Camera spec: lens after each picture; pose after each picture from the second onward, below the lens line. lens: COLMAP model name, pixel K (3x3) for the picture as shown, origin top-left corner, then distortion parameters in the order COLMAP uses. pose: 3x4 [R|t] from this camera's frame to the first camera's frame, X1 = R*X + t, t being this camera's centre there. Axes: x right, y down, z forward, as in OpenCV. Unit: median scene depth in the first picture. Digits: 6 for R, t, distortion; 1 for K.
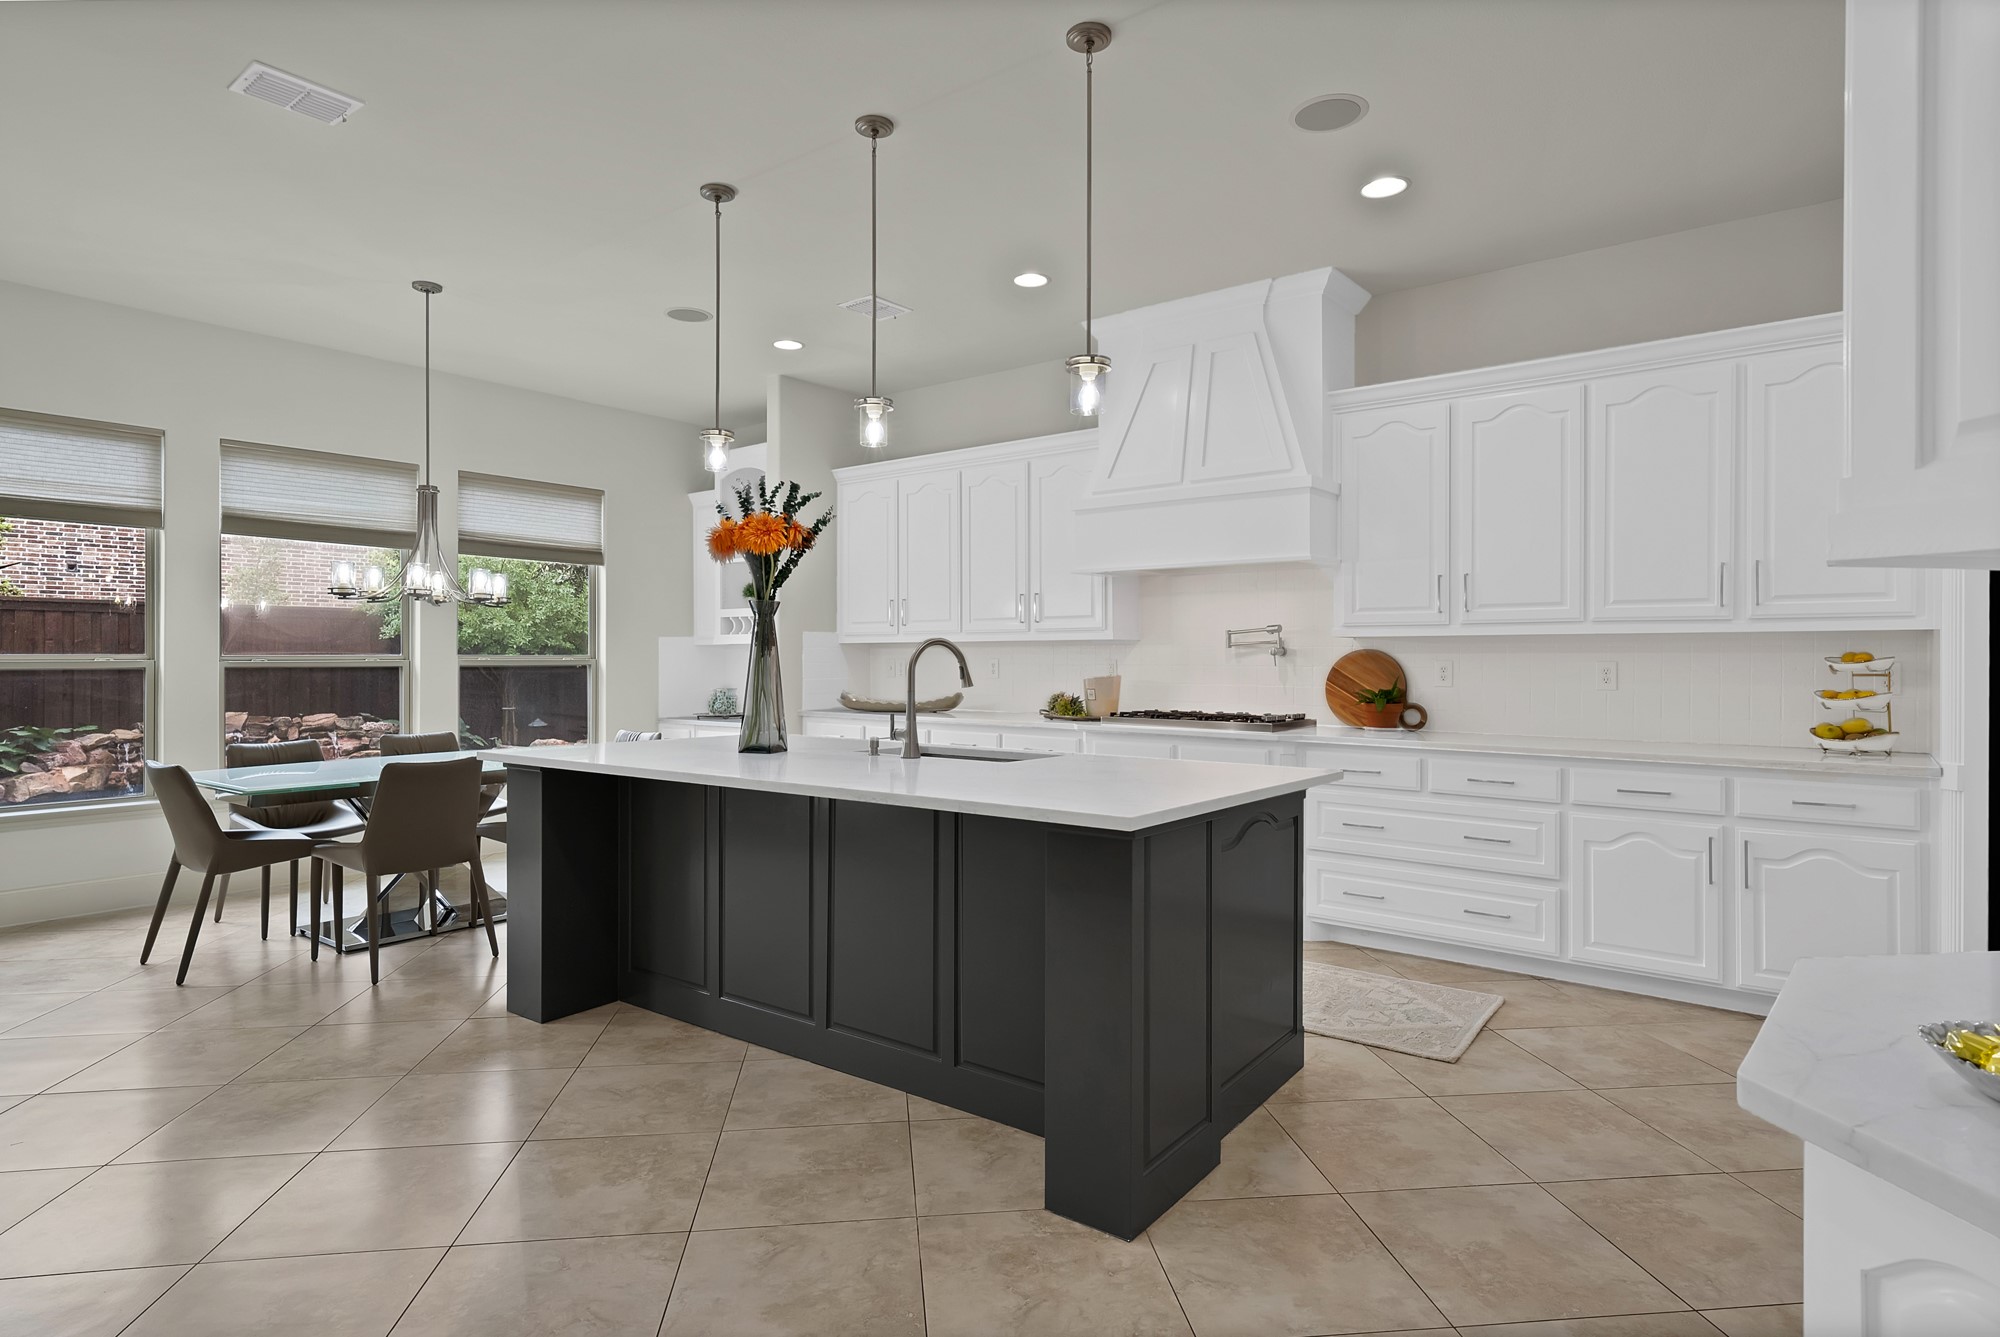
lens RADIAL K [[1074.8, 0, 988.1], [0, 1074.8, 666.2], [0, 0, 1]] dist [0.015746, 0.000278]
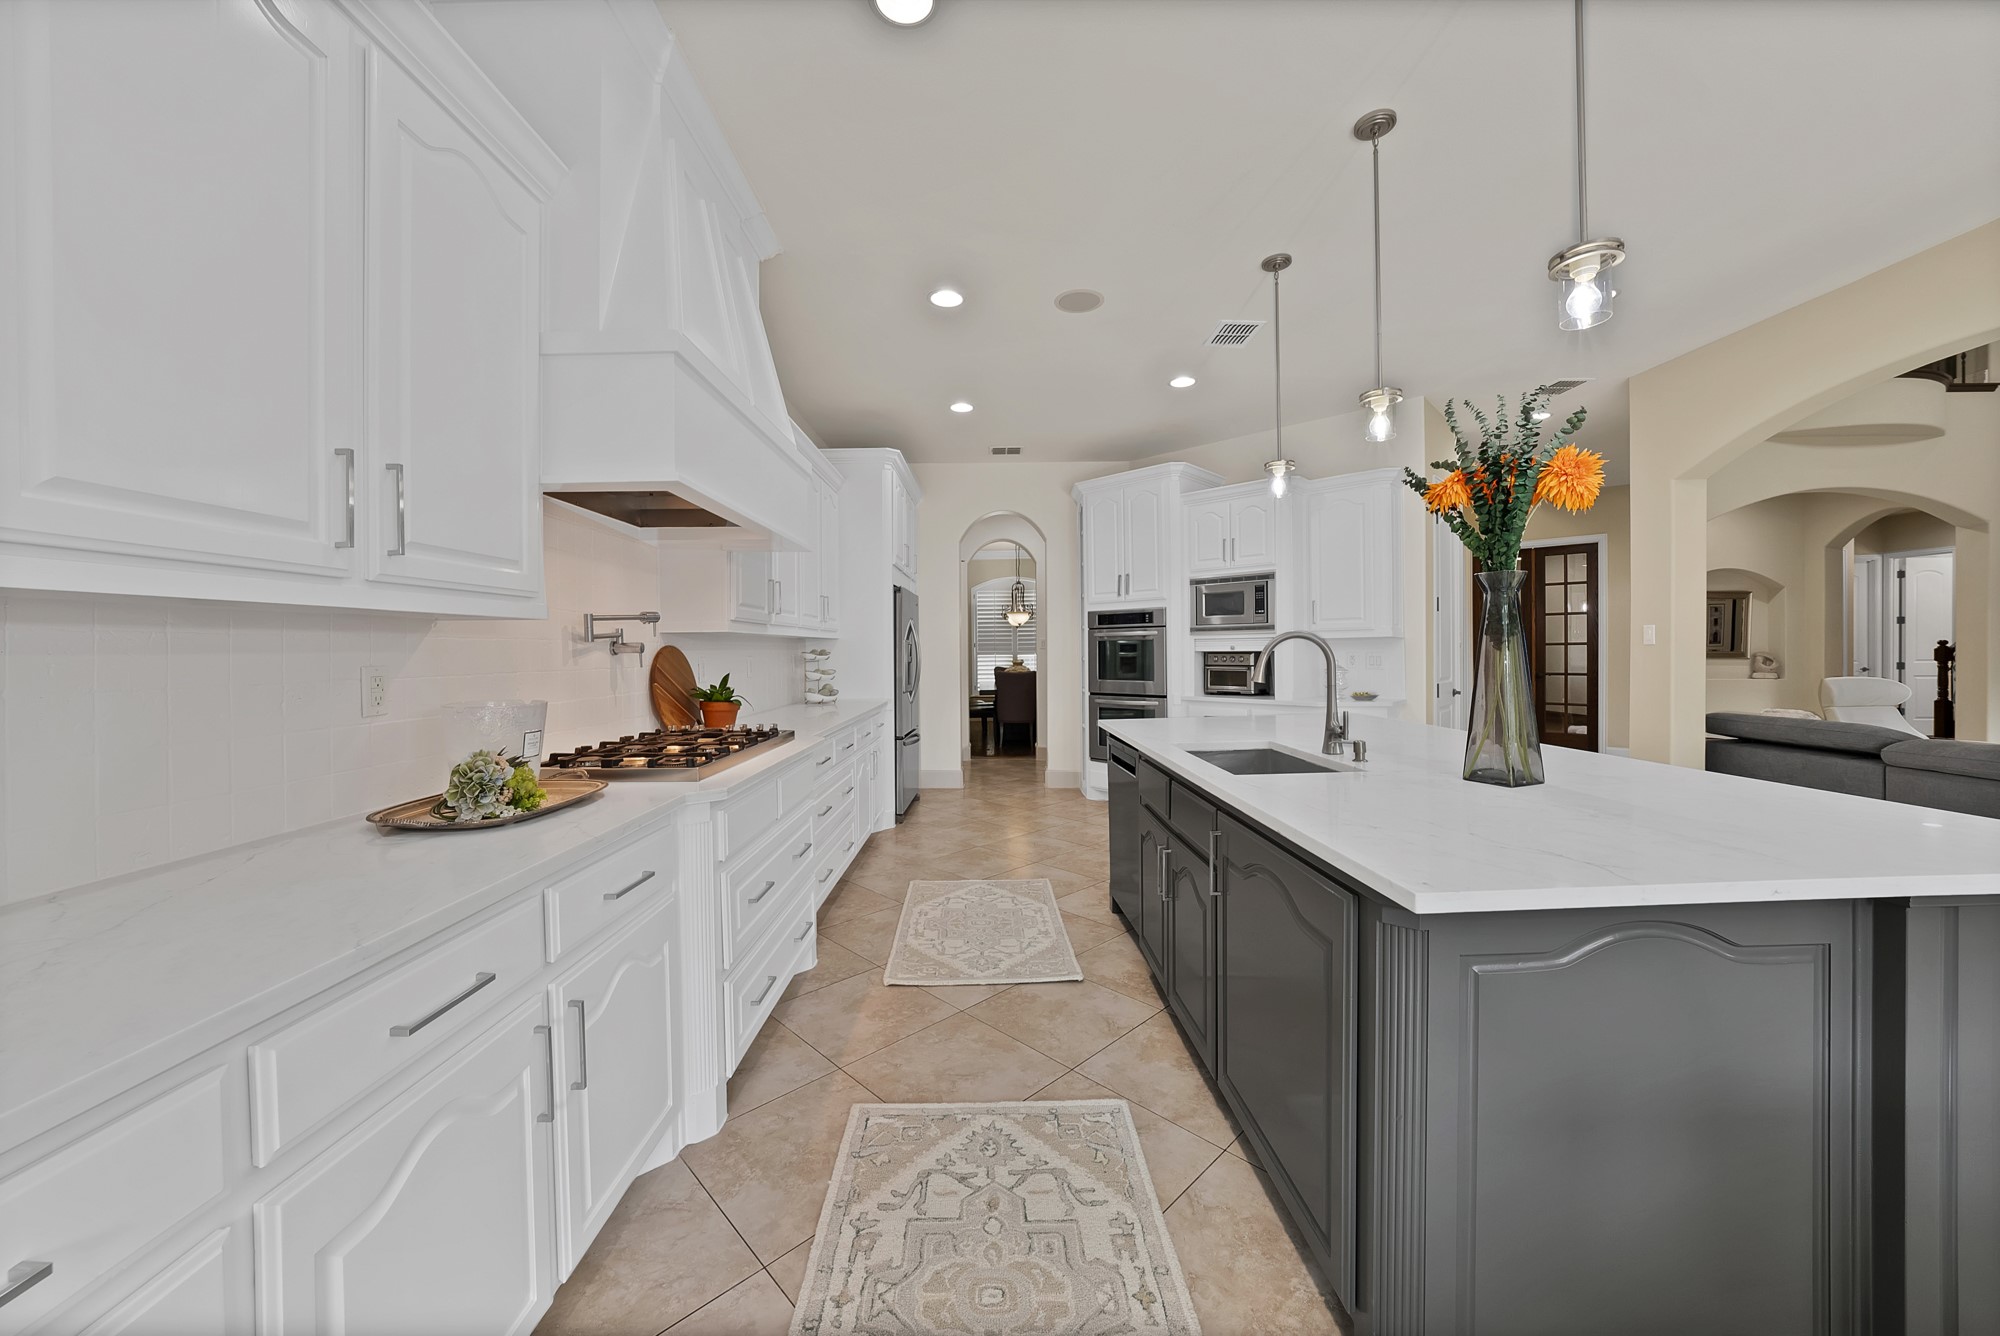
lens RADIAL K [[709.0, 0, 985.6], [0, 709.0, 654.9], [0, 0, 1]] dist [-0.014022, 0.000257]
pose [[-0.619834, 0.003046, 0.784727, -0.318335], [0.016272, 0.999827, 0.008971, -0.011063], [-0.784564, 0.018330, -0.619776, 1.376734]]
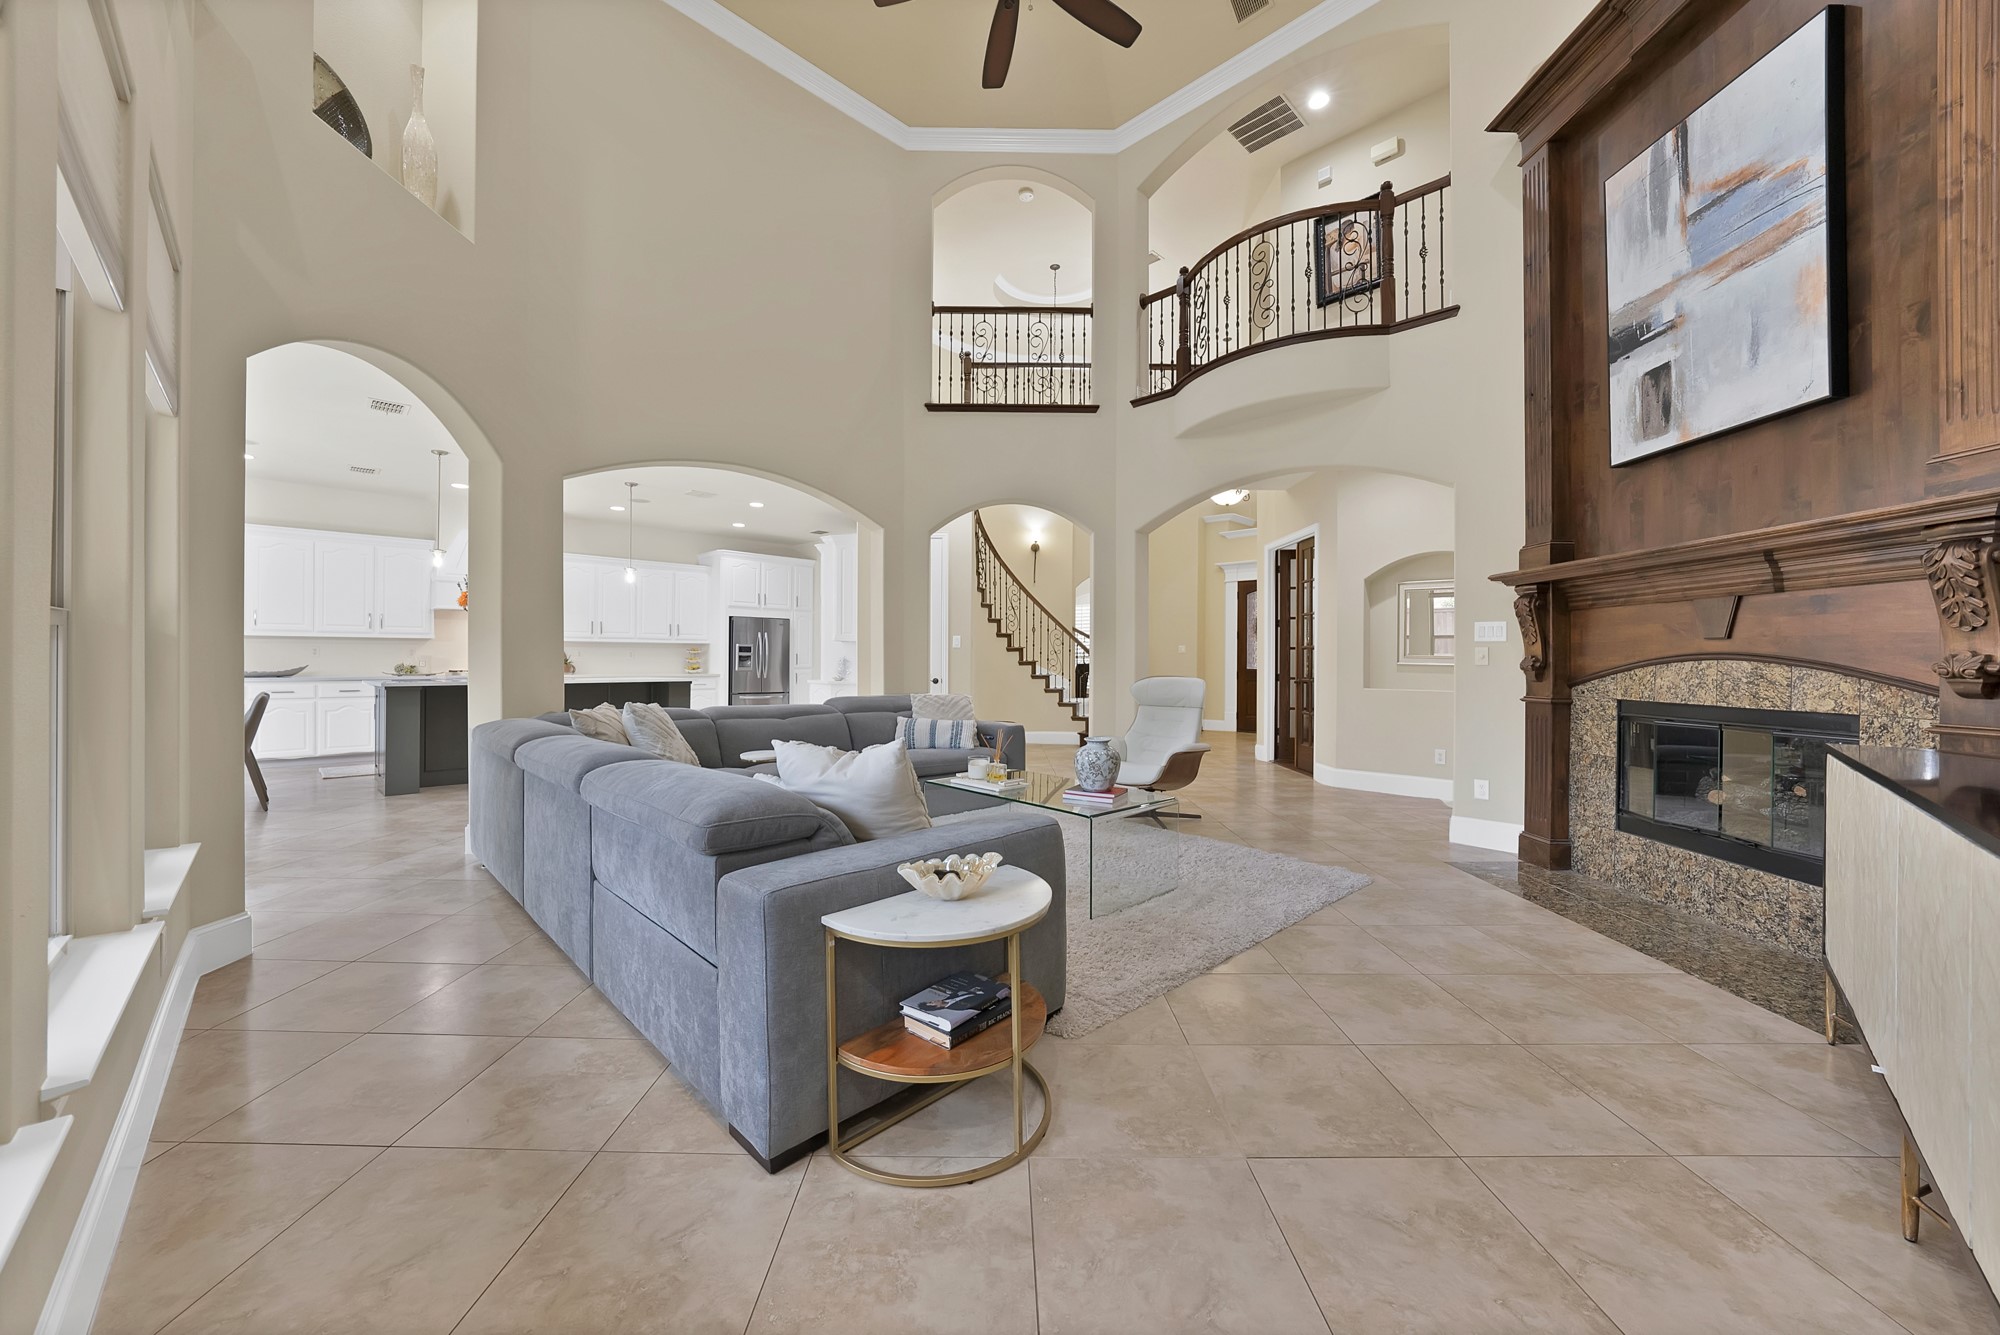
lens RADIAL K [[724.0, 0, 1000.2], [0, 724.0, 656.7], [0, 0, 1]] dist [-0.031554, 0.008177]
pose [[0.109810, 0.005274, 0.993939, -1.594230], [0.002953, 0.999980, -0.005632, 0.032907], [-0.993948, 0.003553, 0.109792, -0.407289]]
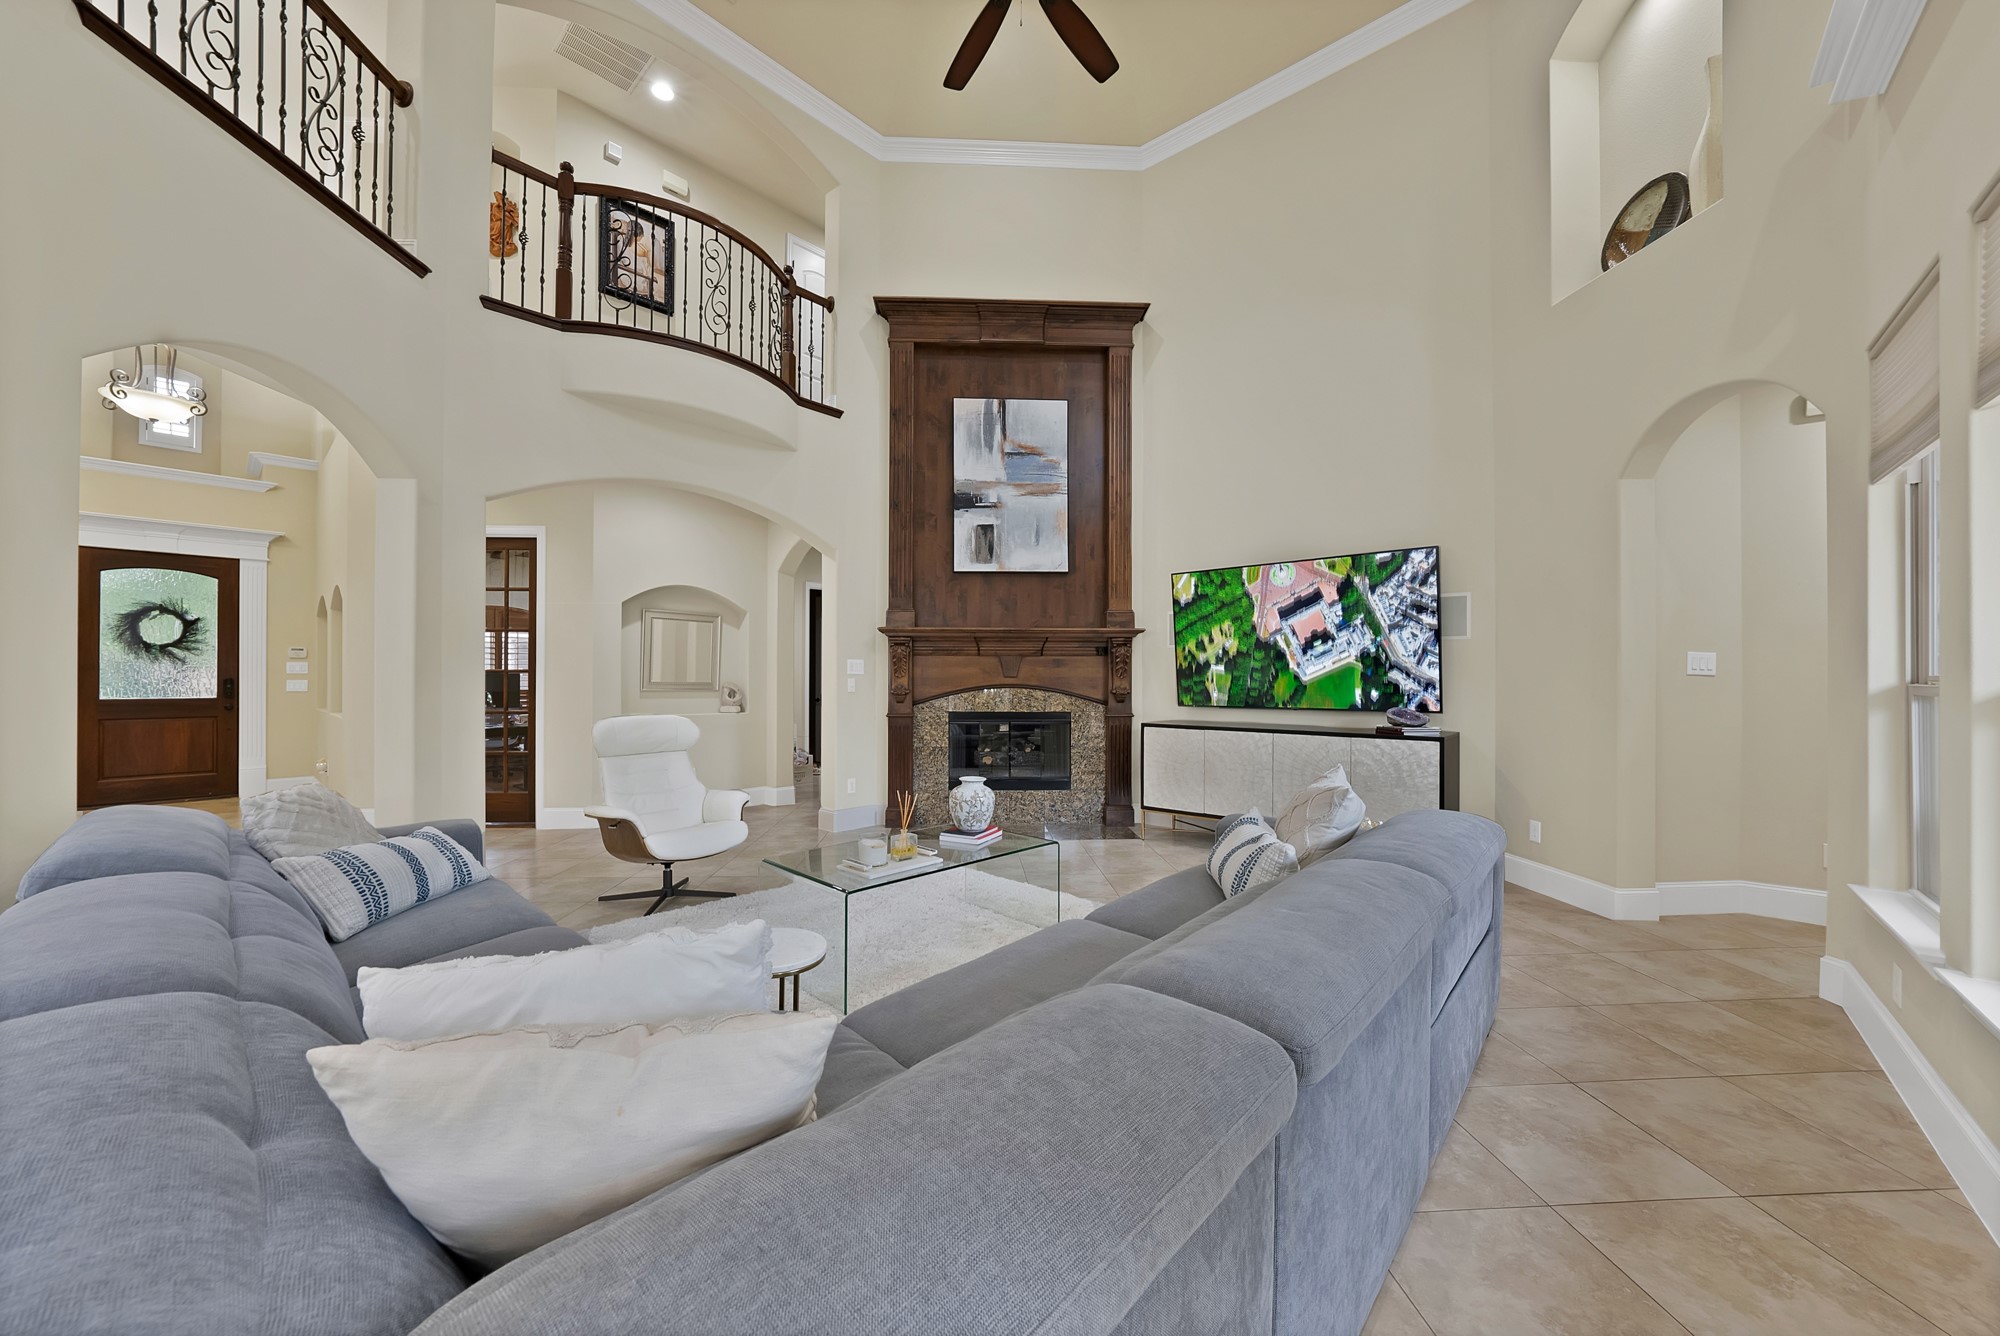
lens RADIAL K [[736.8, 0, 1001.4], [0, 736.8, 675.3], [0, 0, 1]] dist [-0.021322, 0.000045]
pose [[-0.998445, -0.001088, 0.055733, -0.862352], [-0.000787, 0.999985, 0.005414, 0.001161], [-0.055738, 0.005362, -0.998431, 0.398321]]
